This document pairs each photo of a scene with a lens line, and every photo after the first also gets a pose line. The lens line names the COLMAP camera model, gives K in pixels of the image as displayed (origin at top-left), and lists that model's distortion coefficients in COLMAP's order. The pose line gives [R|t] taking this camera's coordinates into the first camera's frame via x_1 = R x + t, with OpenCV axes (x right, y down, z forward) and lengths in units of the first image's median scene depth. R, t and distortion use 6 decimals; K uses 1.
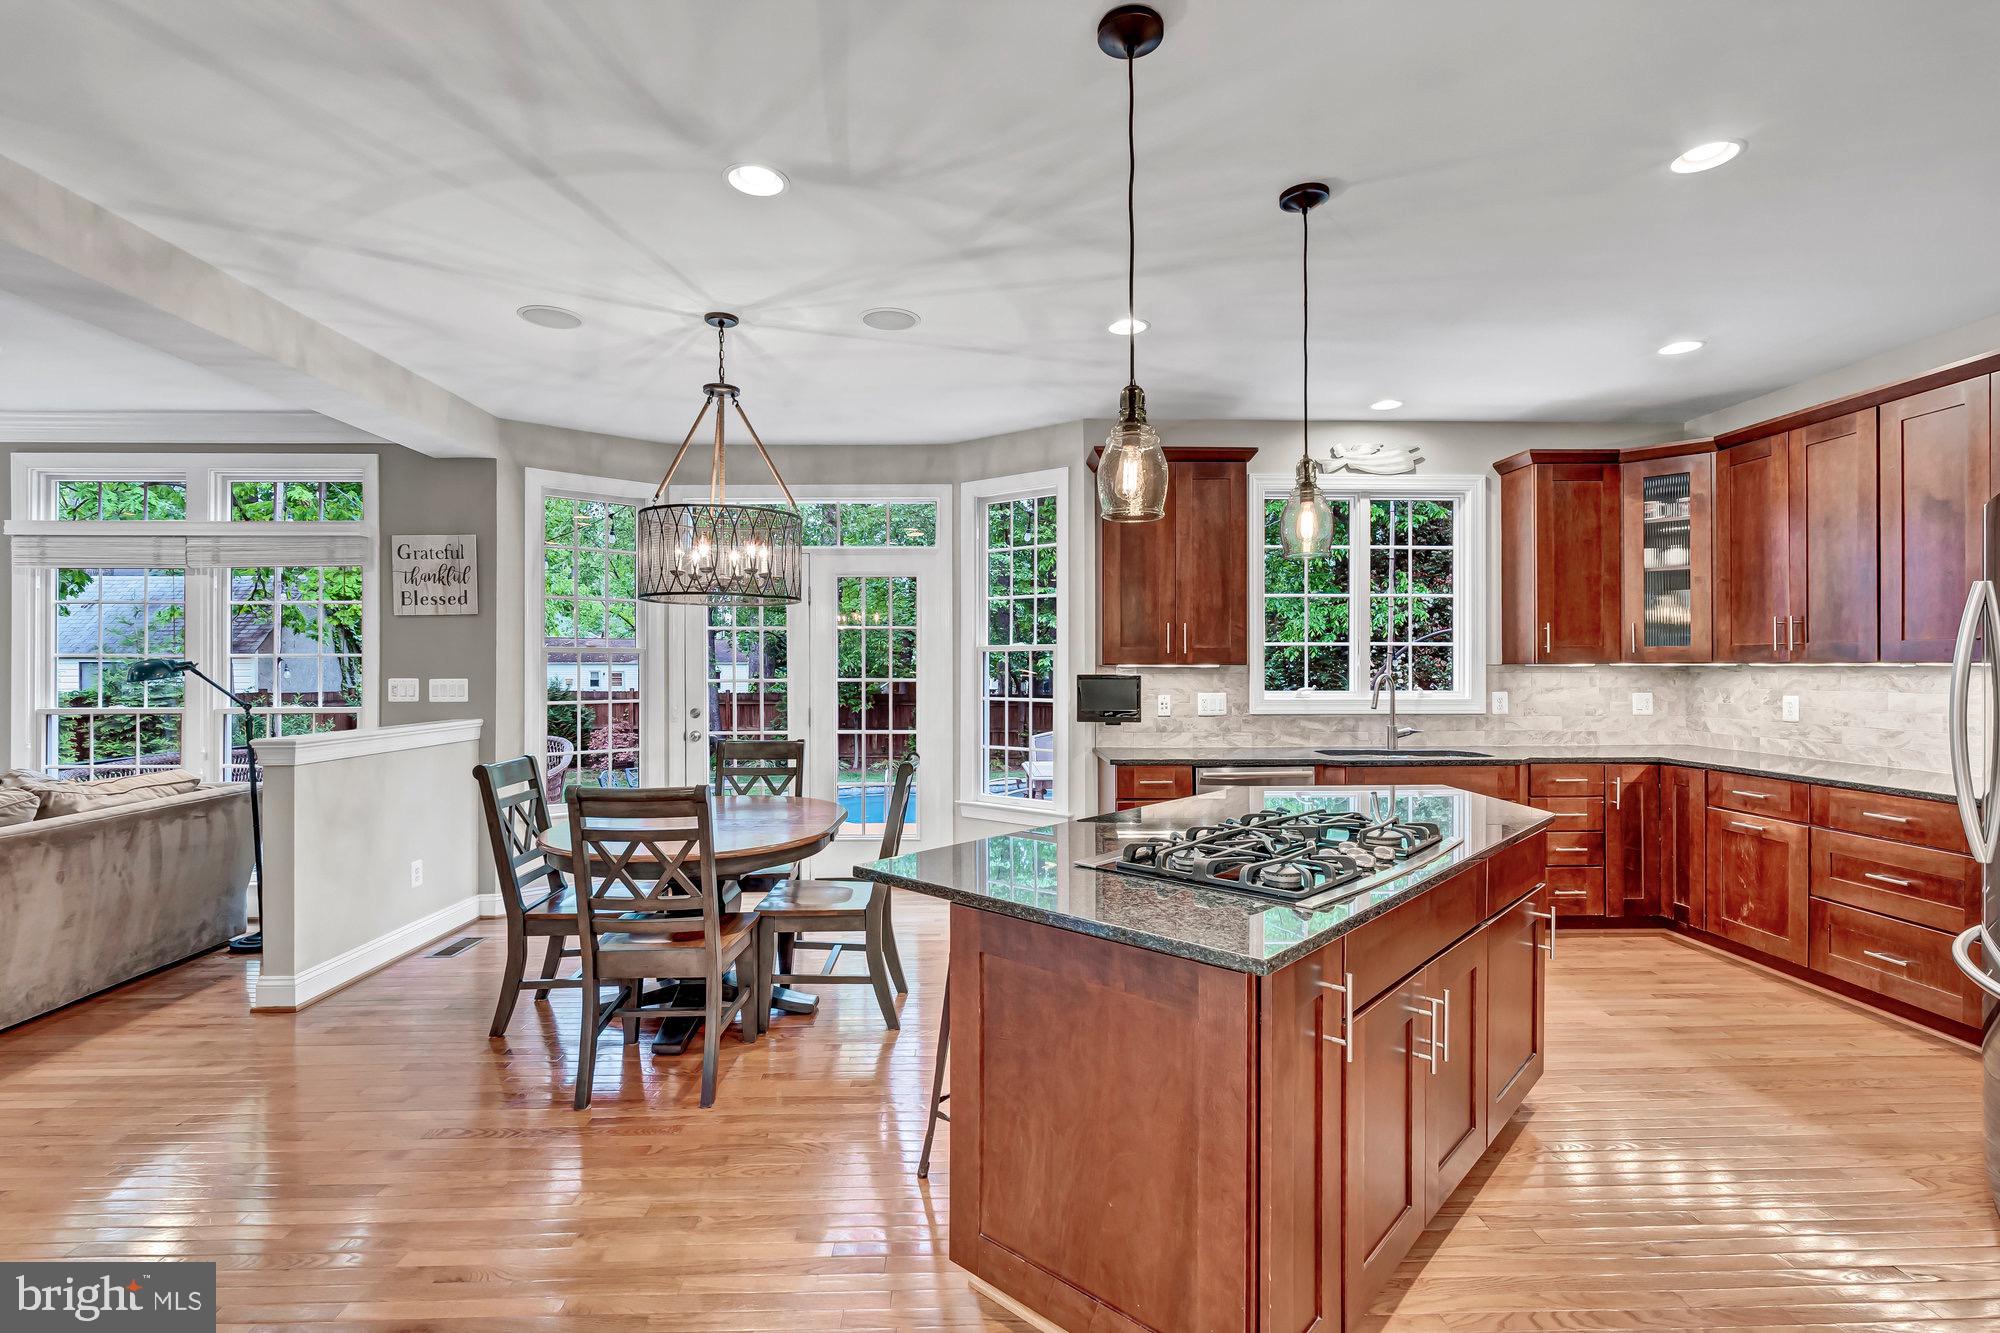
lens RADIAL K [[941.1, 0, 1004.7], [0, 941.1, 673.6], [0, 0, 1]] dist [-0.002618, 0.000166]
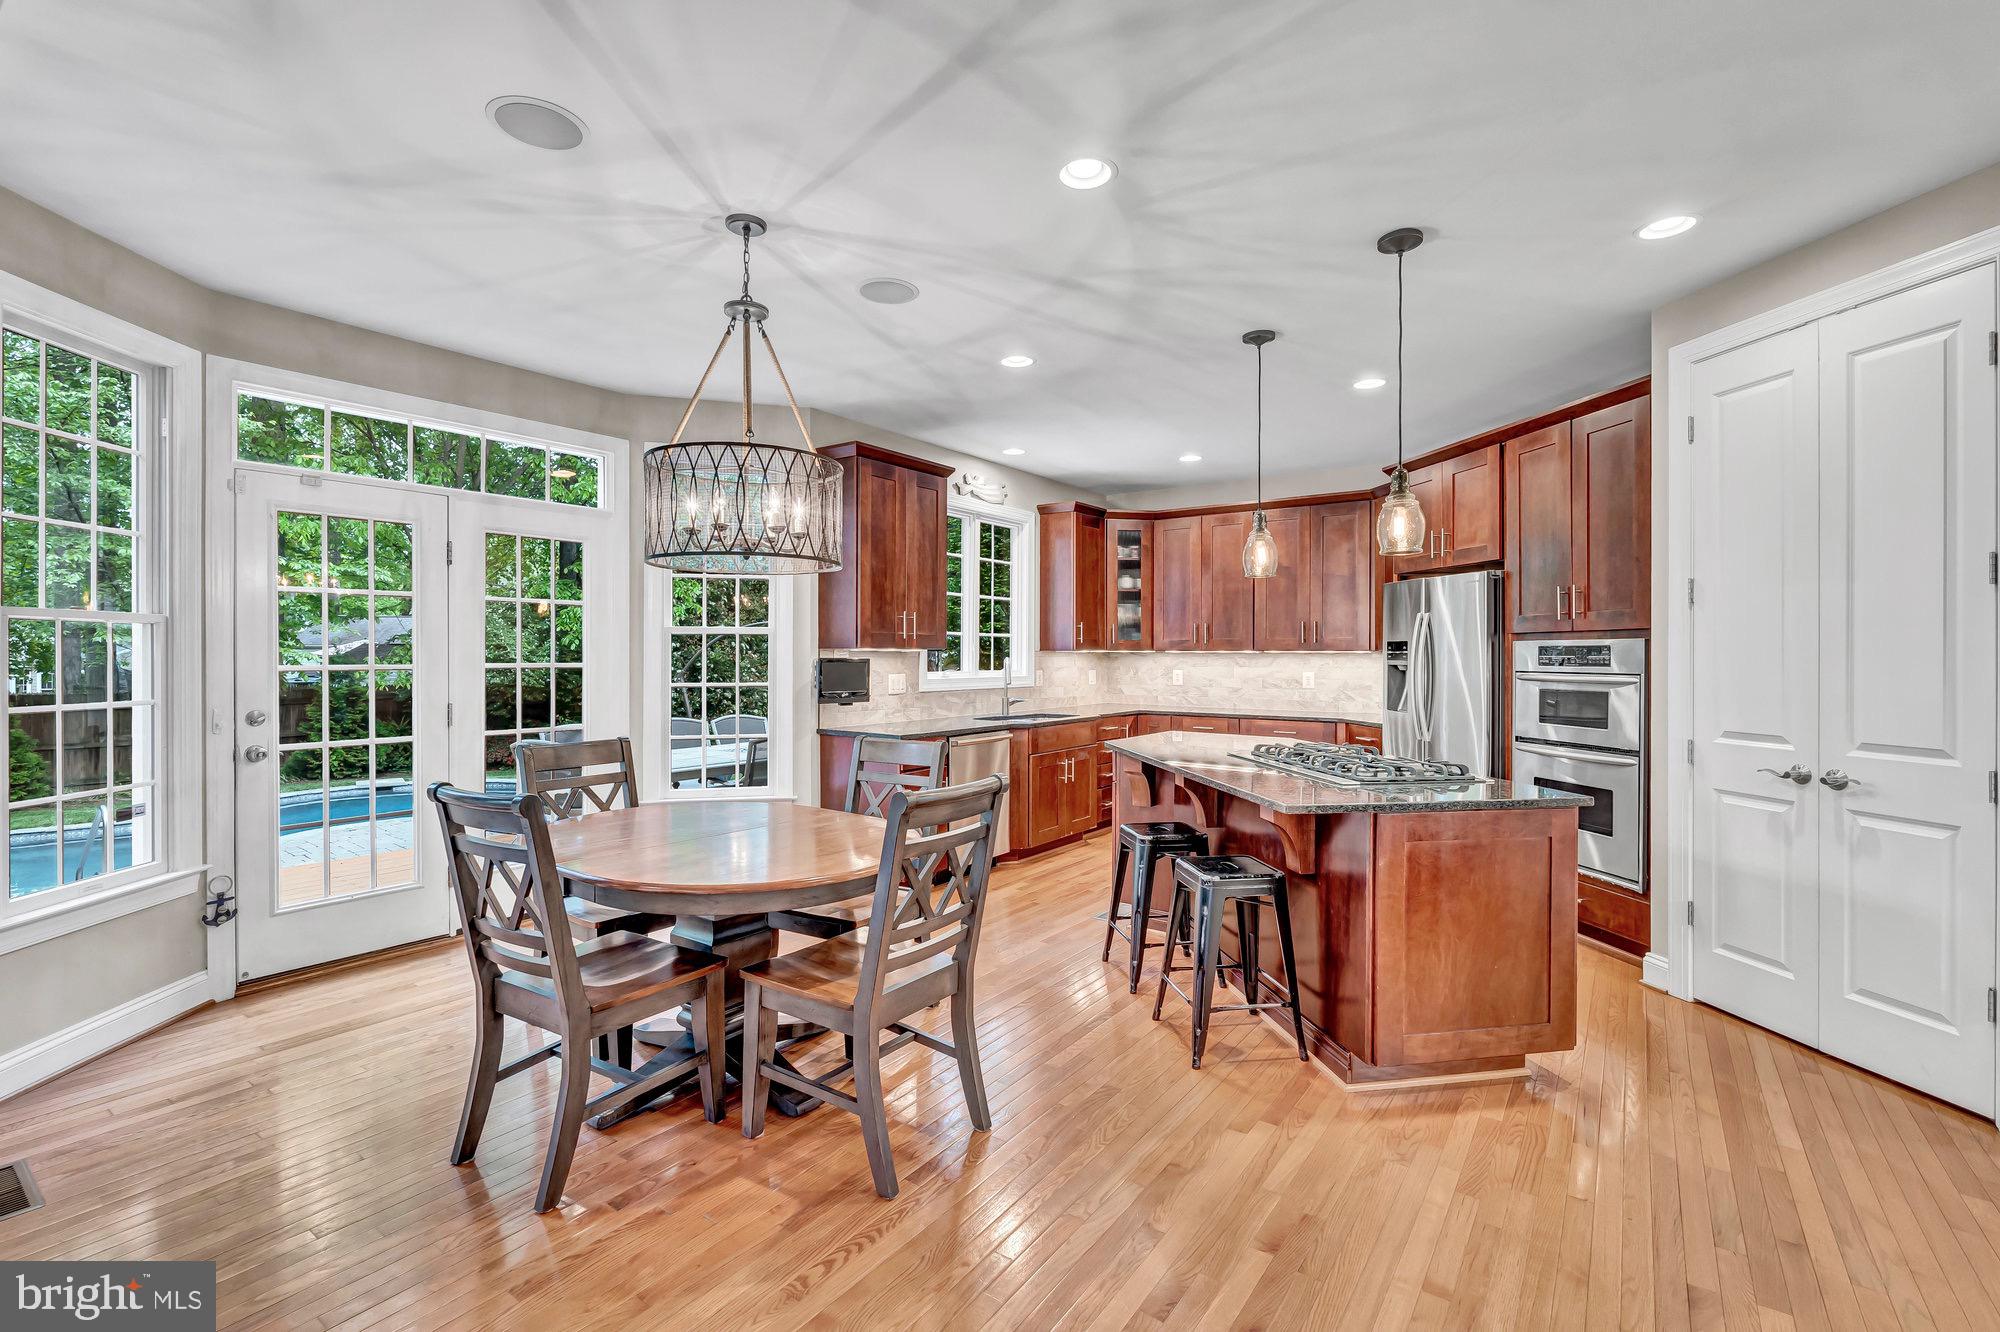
lens RADIAL K [[898.6, 0, 1000.0], [0, 898.6, 666.0], [0, 0, 1]] dist [-0.002438, 0.000094]
pose [[0.600408, -0.006912, 0.799664, -0.641340], [0.002483, 0.999974, 0.006780, 0.004164], [-0.799690, -0.002085, 0.600410, 0.280058]]
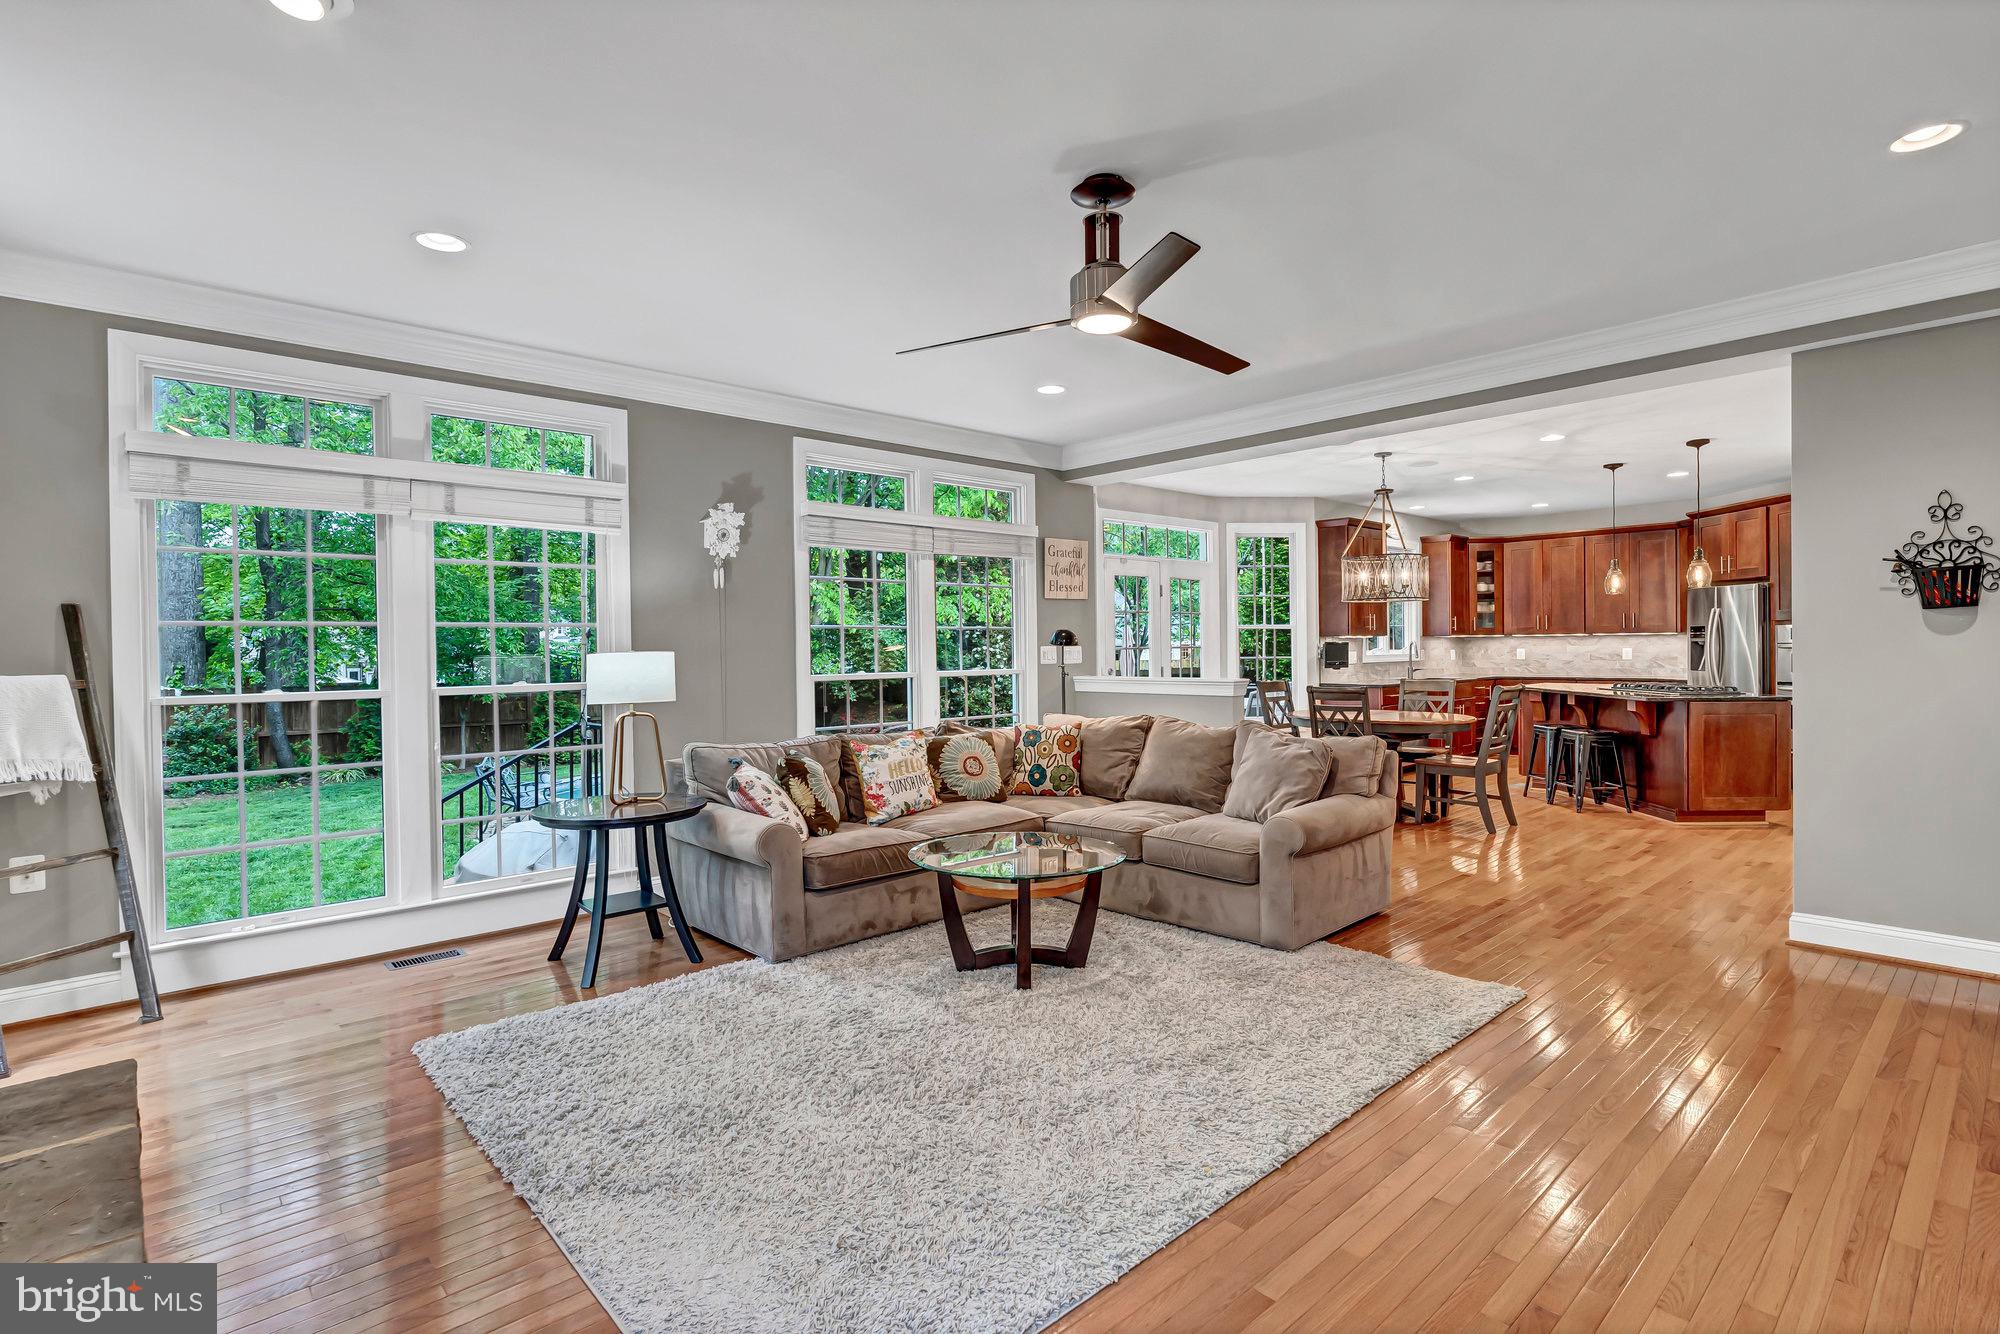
lens RADIAL K [[952.8, 0, 985.7], [0, 952.8, 661.8], [0, 0, 1]] dist [-0.017042, -0.000204]
pose [[0.766346, -0.017441, 0.642191, -1.704071], [0.014877, 0.999845, 0.009401, 0.013932], [-0.642255, 0.002349, 0.766487, 0.036078]]
